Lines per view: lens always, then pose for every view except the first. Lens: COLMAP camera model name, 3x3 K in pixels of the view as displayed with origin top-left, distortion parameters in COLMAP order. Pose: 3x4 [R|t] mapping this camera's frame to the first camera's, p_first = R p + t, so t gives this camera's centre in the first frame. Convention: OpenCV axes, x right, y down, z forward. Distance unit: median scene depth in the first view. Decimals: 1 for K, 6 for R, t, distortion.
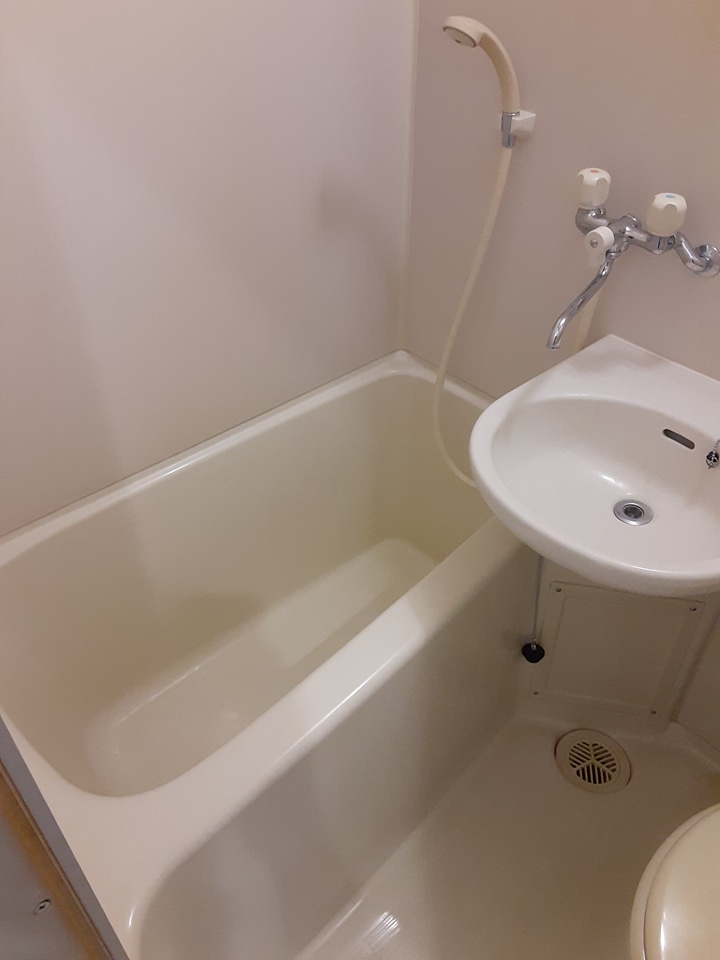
lens RADIAL K [[786.5, 0, 357.1], [0, 786.5, 477.1], [0, 0, 1]] dist [0.088177, -0.130322]
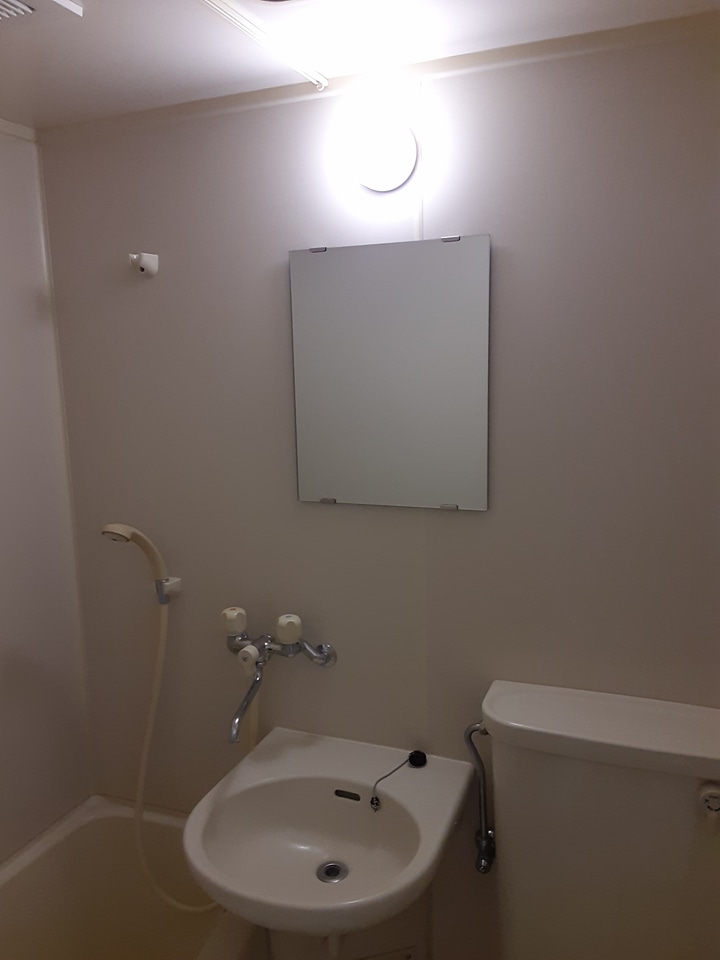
lens RADIAL K [[786.5, 0, 351.0], [0, 786.5, 478.7], [0, 0, 1]] dist [0.088177, -0.130322]
pose [[0.899010, -0.090412, 0.428493, -0.079850], [0.300752, 0.838690, -0.454035, 0.104014], [-0.318323, 0.537052, 0.781182, -0.242663]]
